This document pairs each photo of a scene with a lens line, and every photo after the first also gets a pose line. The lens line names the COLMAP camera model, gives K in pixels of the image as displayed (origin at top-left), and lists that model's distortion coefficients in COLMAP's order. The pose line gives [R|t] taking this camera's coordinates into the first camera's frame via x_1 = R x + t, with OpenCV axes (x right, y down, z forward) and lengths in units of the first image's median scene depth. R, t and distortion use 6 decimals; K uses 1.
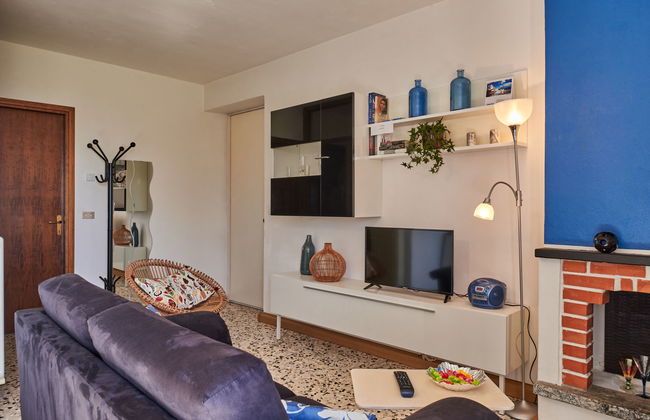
lens RADIAL K [[449.0, 0, 324.0], [0, 449.0, 210.3], [0, 0, 1]] dist [-0.010913, -0.001549]
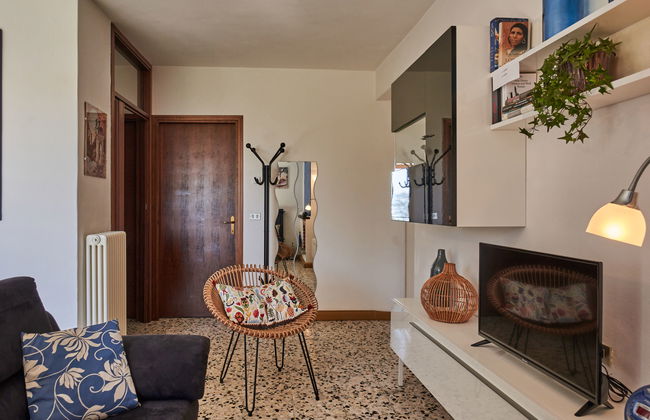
lens RADIAL K [[433.0, 0, 325.0], [0, 433.0, 205.8], [0, 0, 1]] dist [-0.010537, -0.006836]
pose [[0.736454, -0.002252, -0.676484, 0.328694], [-0.003227, 0.999971, -0.006842, -0.008126], [0.676480, 0.007222, 0.736425, 0.425006]]
